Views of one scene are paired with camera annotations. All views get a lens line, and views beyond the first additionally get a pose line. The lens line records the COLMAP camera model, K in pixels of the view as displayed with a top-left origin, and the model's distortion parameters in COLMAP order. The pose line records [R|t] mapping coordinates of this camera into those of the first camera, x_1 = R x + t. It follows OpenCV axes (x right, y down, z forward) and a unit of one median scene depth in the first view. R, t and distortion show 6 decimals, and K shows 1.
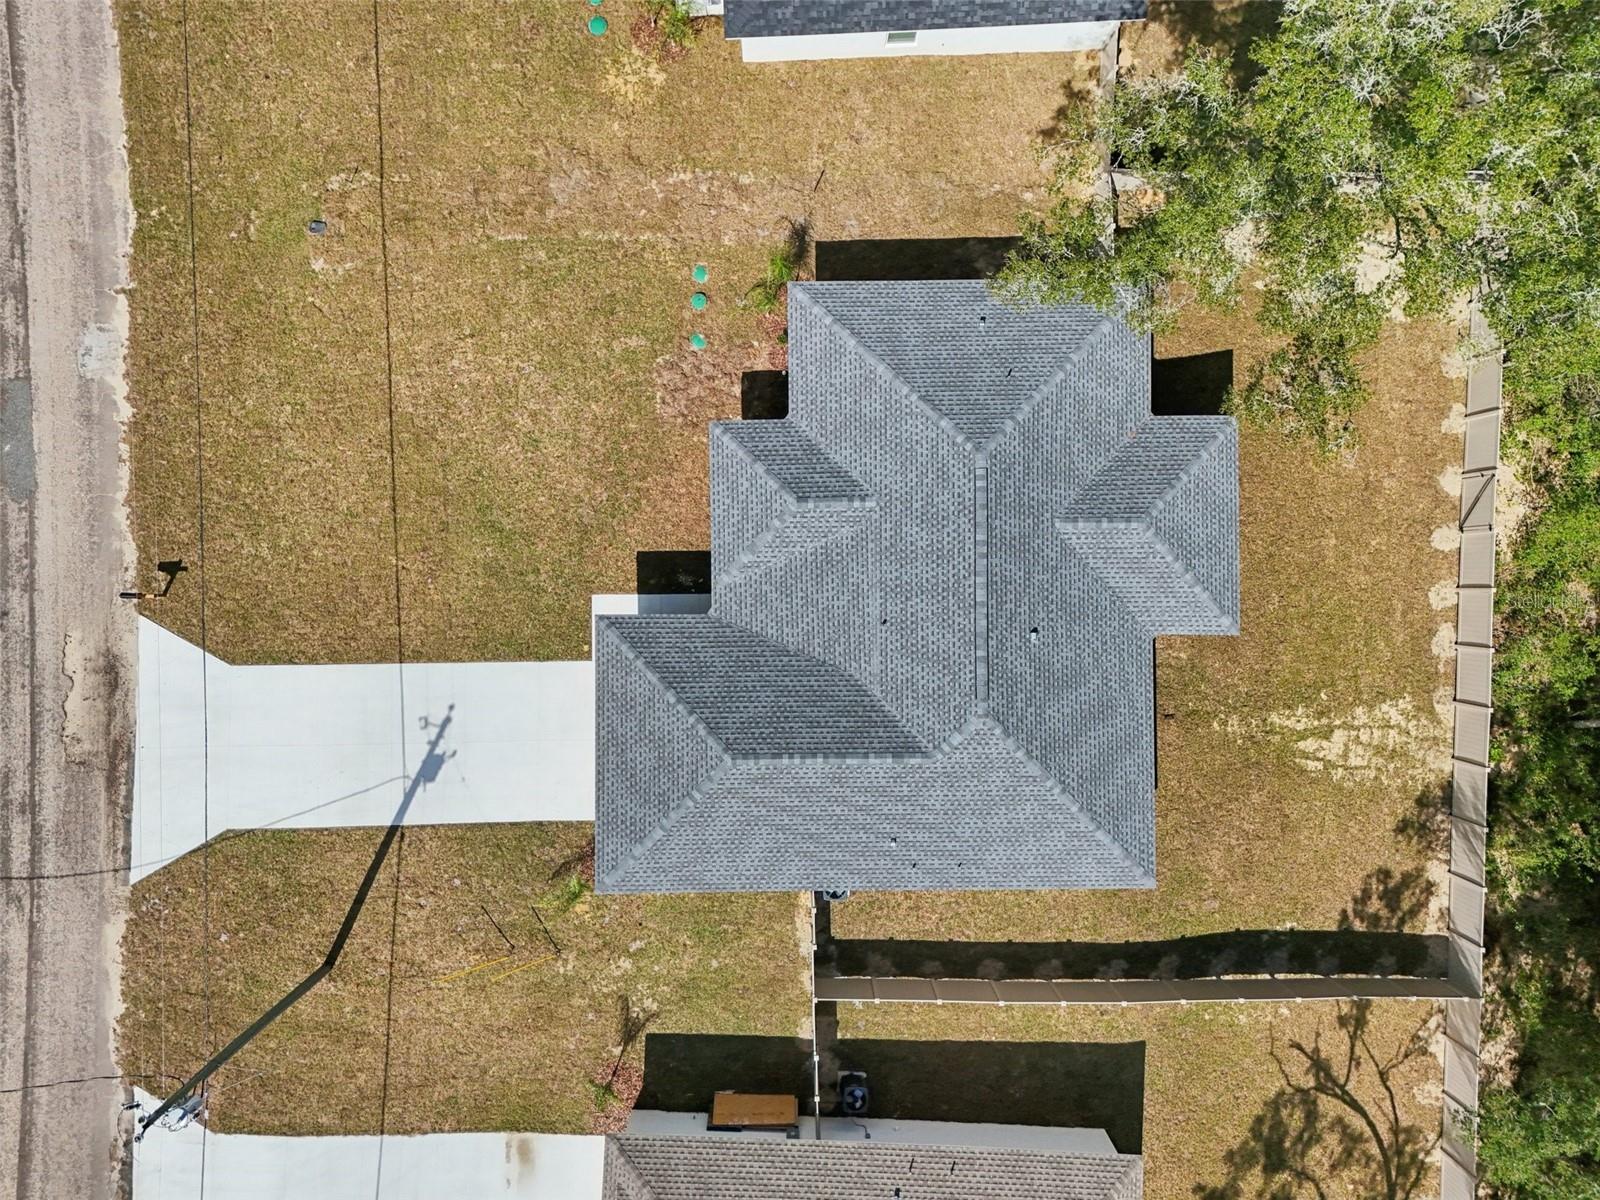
lens RADIAL K [[1178.8, 0, 811.0], [0, 1178.8, 564.4], [0, 0, 1]] dist [0.062841, -0.049032]
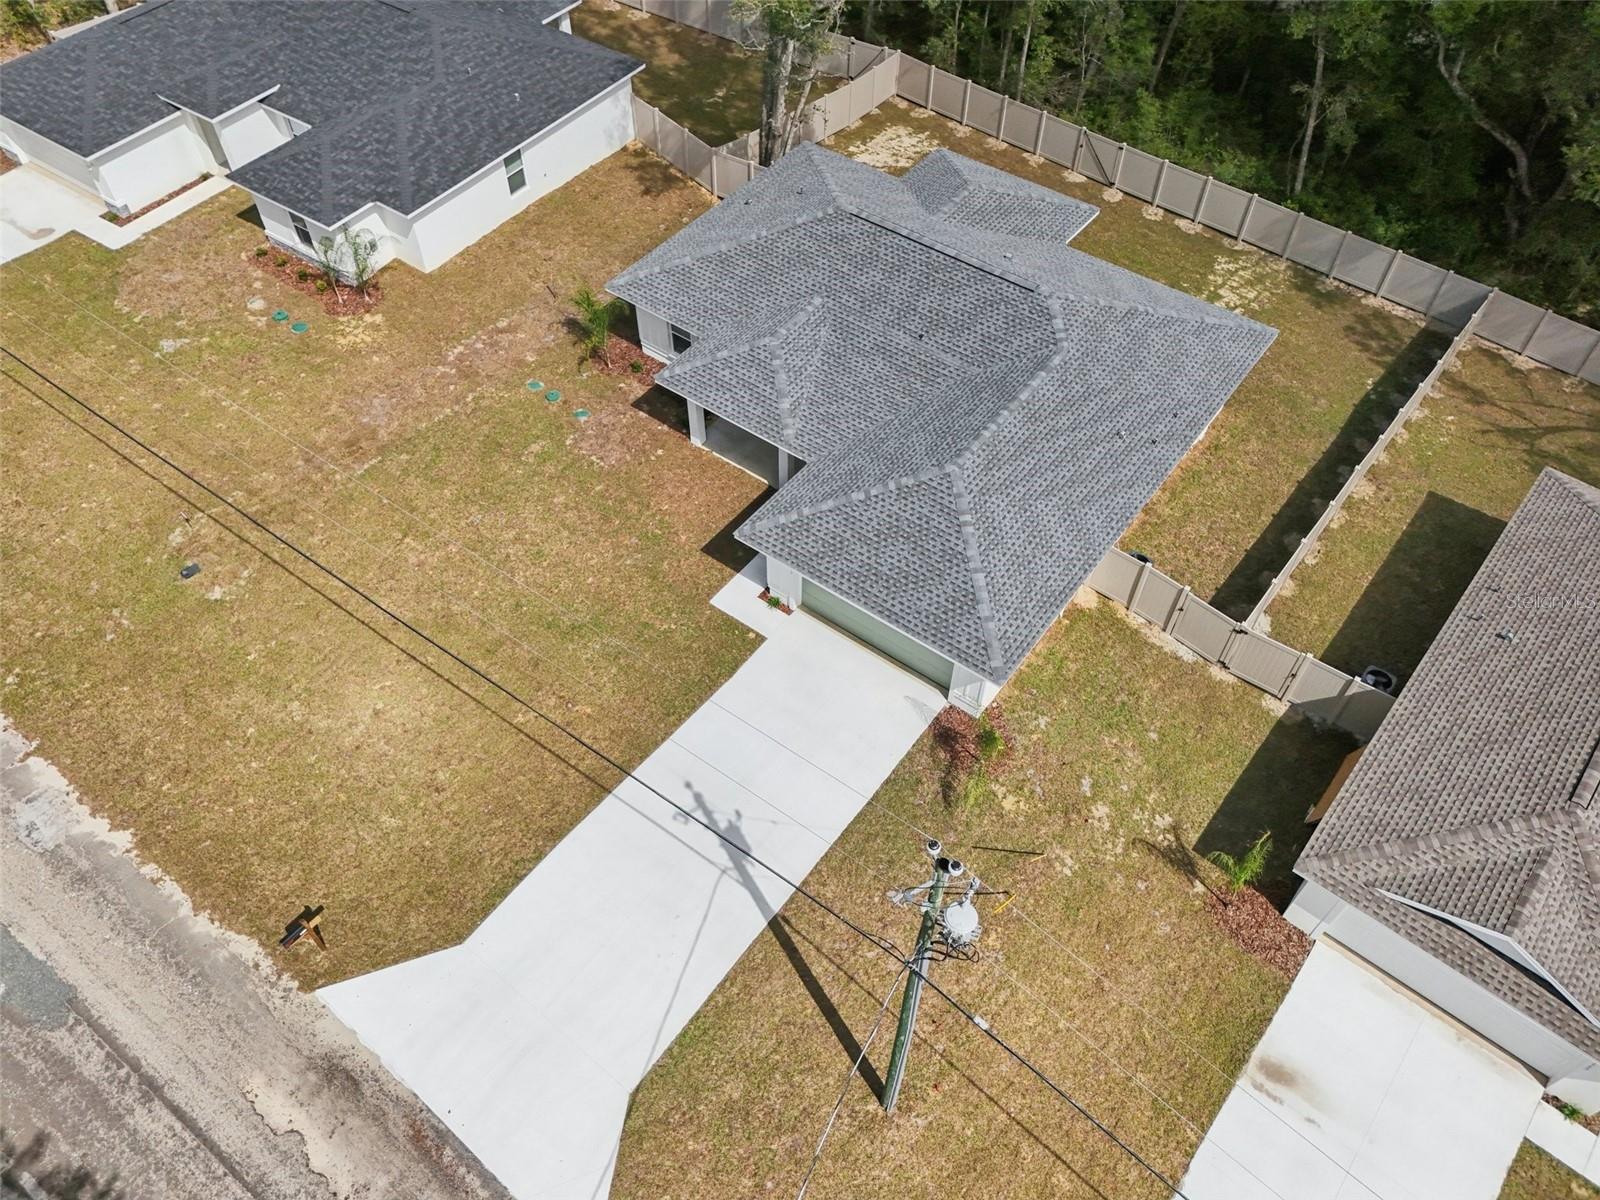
lens RADIAL K [[1178.8, 0, 803.1], [0, 1178.8, 597.0], [0, 0, 1]] dist [0.062841, -0.049032]
pose [[0.601690, -0.626579, 0.495346, -0.585125], [0.798699, 0.477386, -0.366309, 0.408387], [-0.006950, 0.616037, 0.787686, 0.310903]]
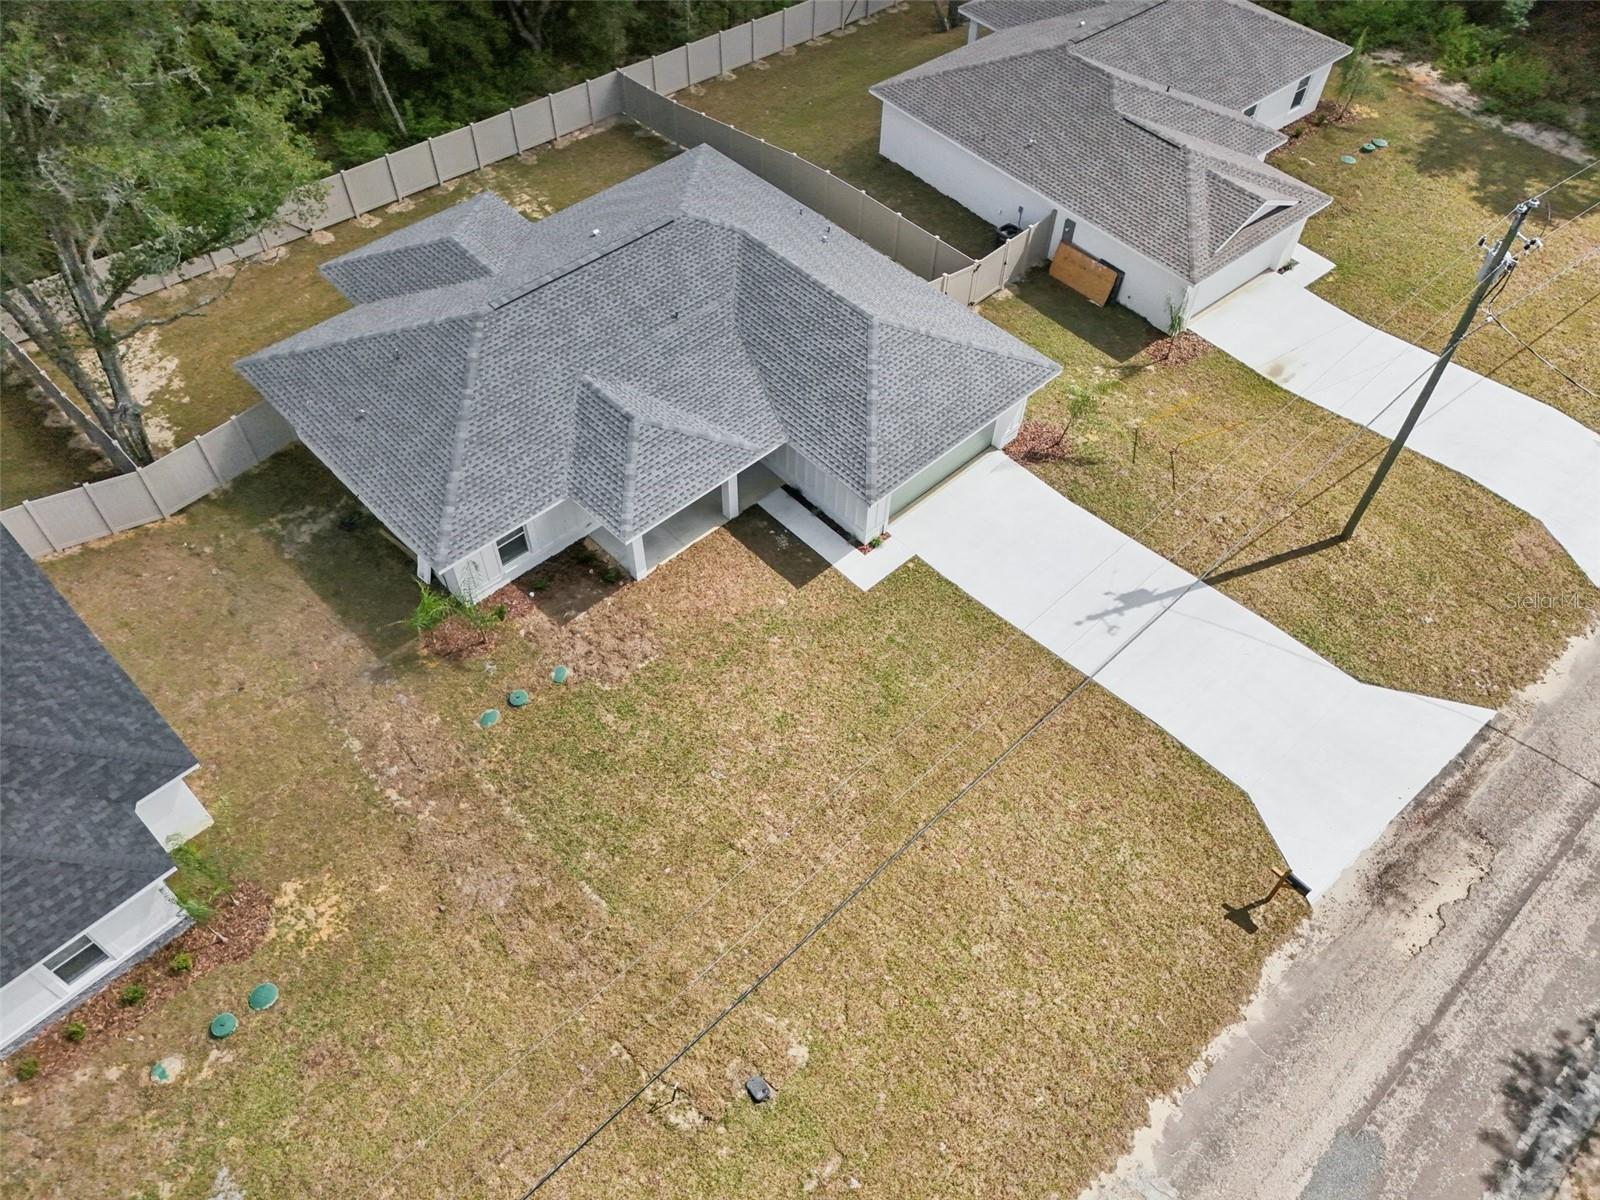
lens RADIAL K [[1178.8, 0, 800.5], [0, 1178.8, 593.7], [0, 0, 1]] dist [0.062841, -0.049032]
pose [[-0.679892, -0.587207, 0.439243, -0.552892], [0.732535, -0.516288, 0.443666, -0.412143], [-0.033748, 0.623406, 0.781170, 0.313572]]
